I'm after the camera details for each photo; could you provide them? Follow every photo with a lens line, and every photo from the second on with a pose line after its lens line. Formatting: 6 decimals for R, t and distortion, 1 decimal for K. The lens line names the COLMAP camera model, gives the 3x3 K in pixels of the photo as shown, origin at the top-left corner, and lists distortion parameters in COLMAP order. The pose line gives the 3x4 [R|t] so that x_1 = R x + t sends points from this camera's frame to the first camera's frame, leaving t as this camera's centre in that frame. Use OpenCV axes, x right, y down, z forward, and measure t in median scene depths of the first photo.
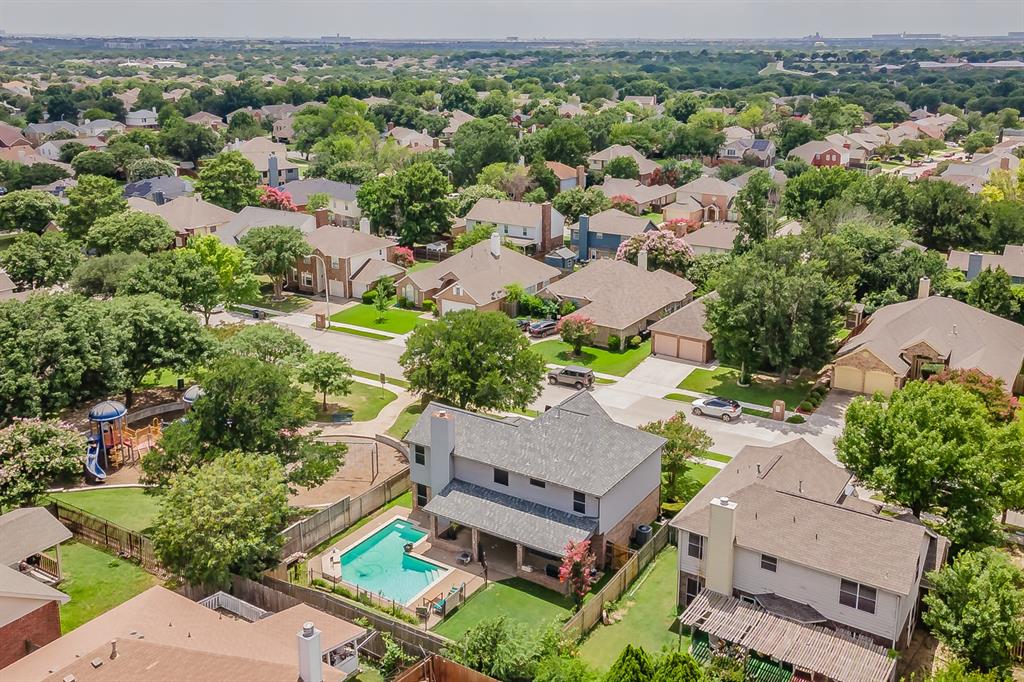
lens RADIAL K [[979.7, 0, 512.0], [0, 979.7, 341.0], [0, 0, 1]] dist [0.010502, 0.000313]
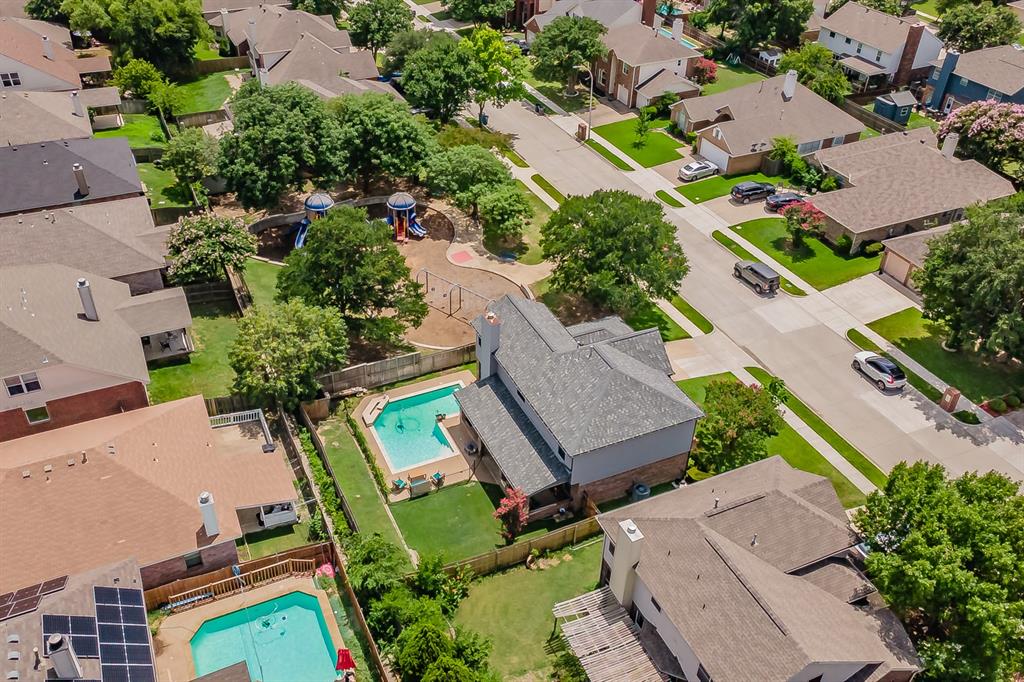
lens RADIAL K [[865.5, 0, 406.9], [0, 865.5, 414.2], [0, 0, 1]] dist [-0.035322, 0.063355]
pose [[0.804539, 0.374703, -0.460776, 0.217370], [-0.159477, 0.883657, 0.440134, -0.151945], [0.572087, -0.280622, 0.770693, 0.147251]]
